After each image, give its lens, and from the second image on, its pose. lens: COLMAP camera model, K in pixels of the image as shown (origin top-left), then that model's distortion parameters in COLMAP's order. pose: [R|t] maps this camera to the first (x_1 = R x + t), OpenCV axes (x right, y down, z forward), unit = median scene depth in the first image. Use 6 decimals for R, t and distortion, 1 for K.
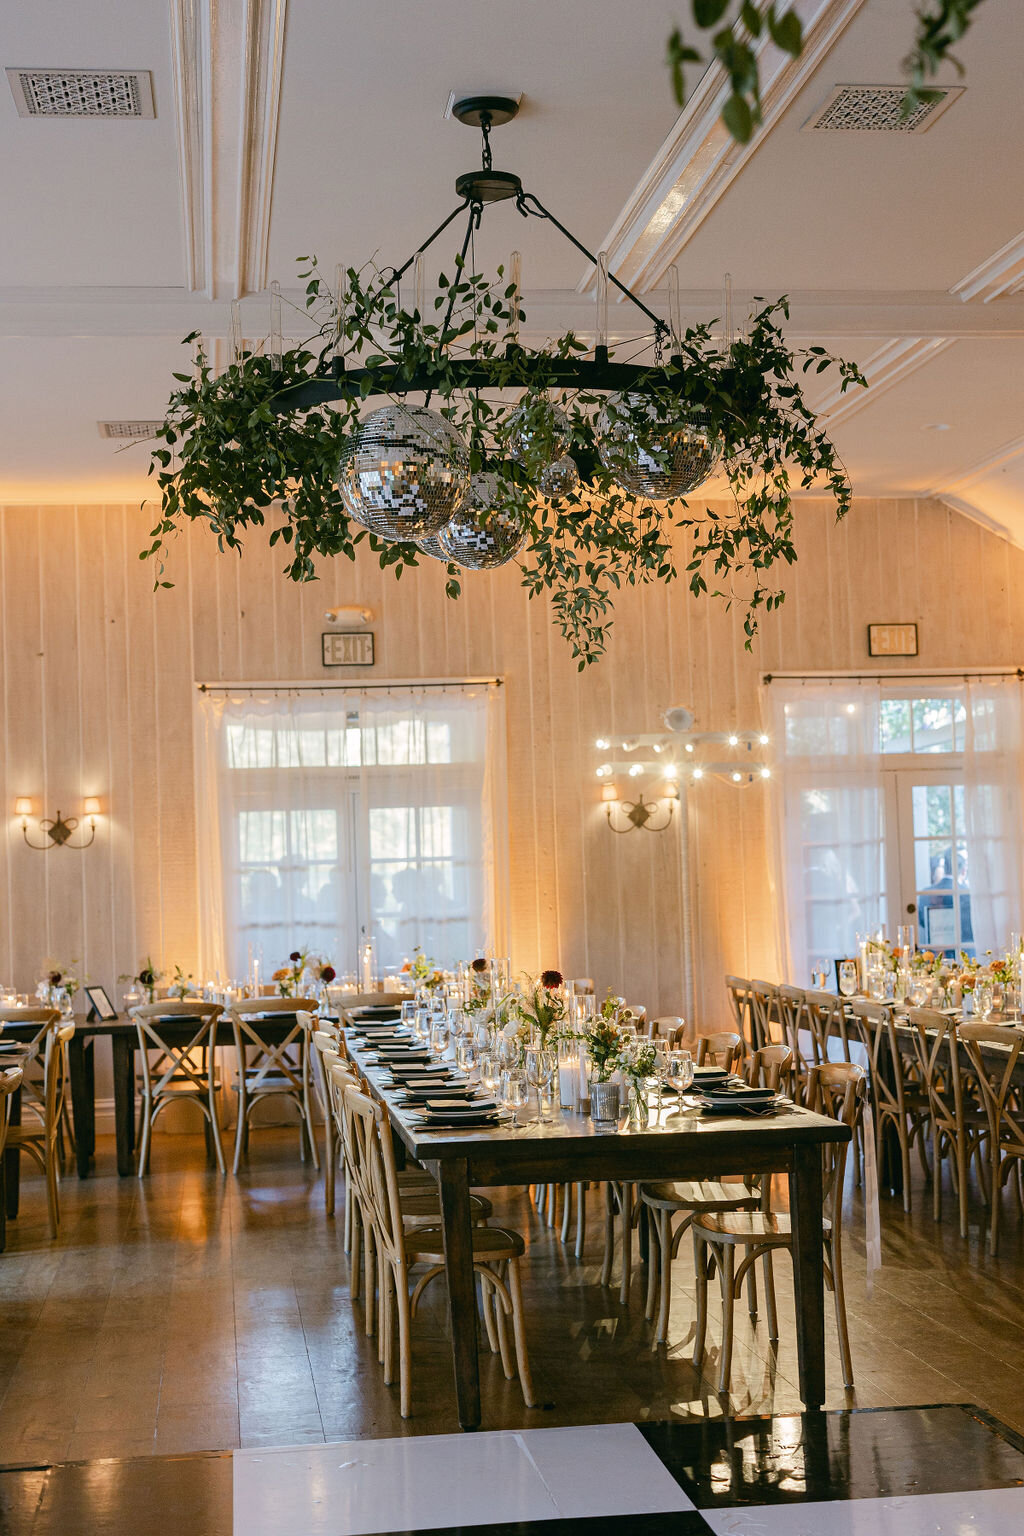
lens RADIAL K [[2202.6, 0, 512.0], [0, 2202.6, 768.0], [0, 0, 1]] dist [0.008998, -0.048430]
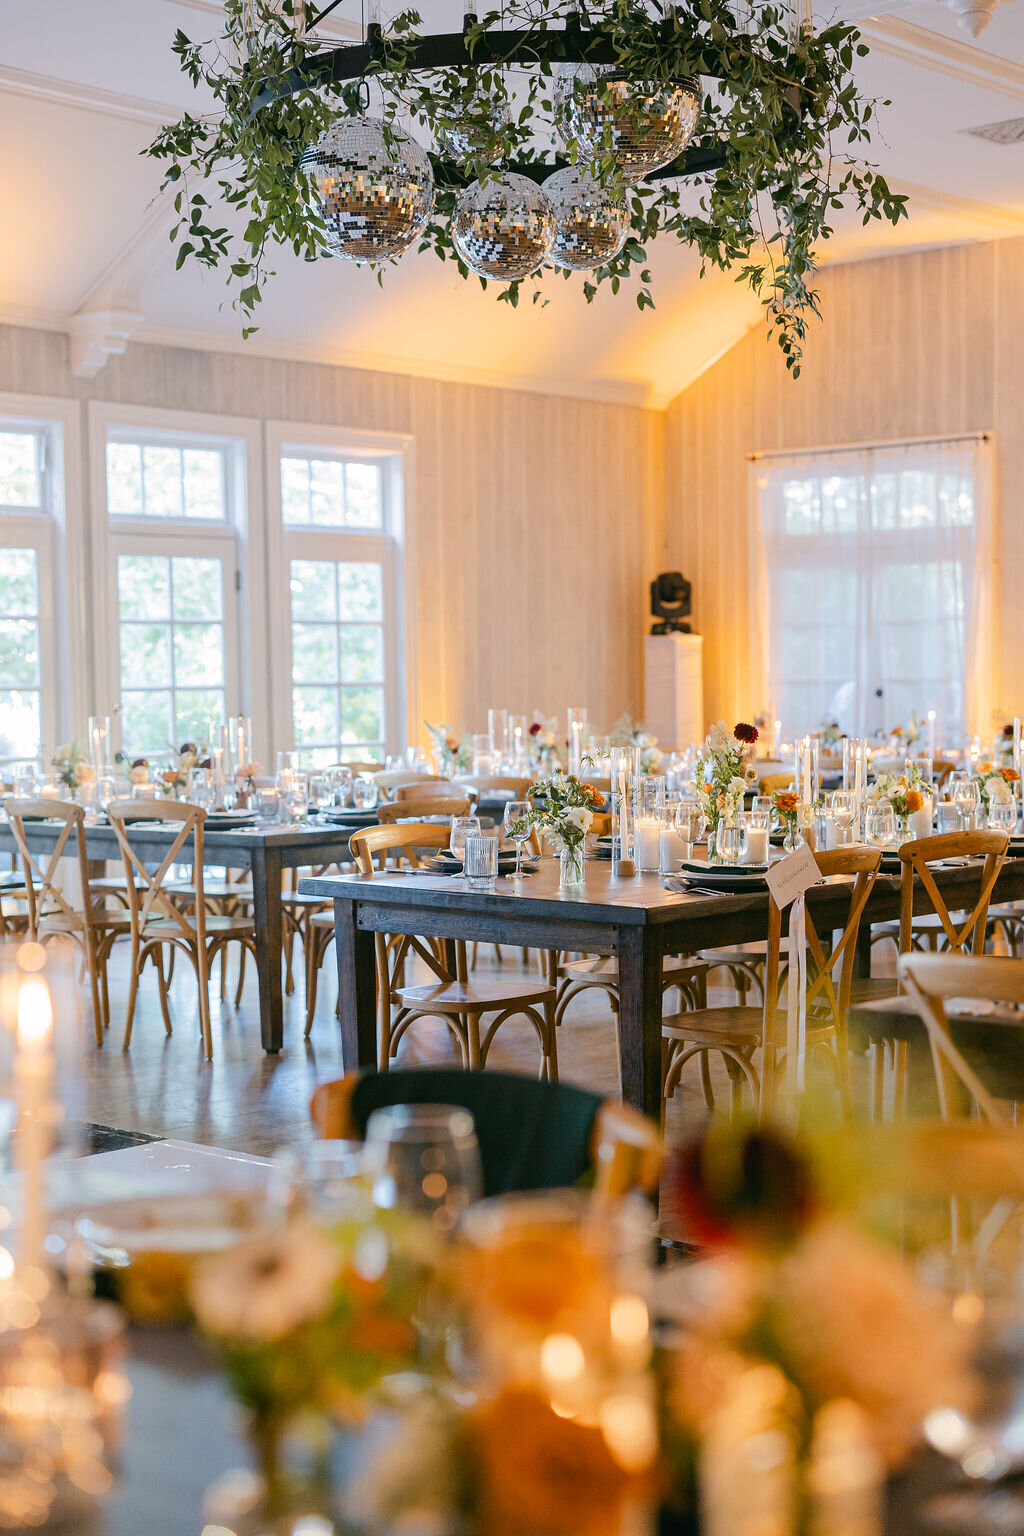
lens RADIAL K [[2256.9, 0, 512.0], [0, 2256.9, 768.0], [0, 0, 1]] dist [0.018254, 0.056564]
pose [[0.644458, 0.054530, -0.762693, 0.358774], [0.027442, 0.995162, 0.094338, 0.011863], [0.764147, -0.081727, 0.639844, 0.189438]]
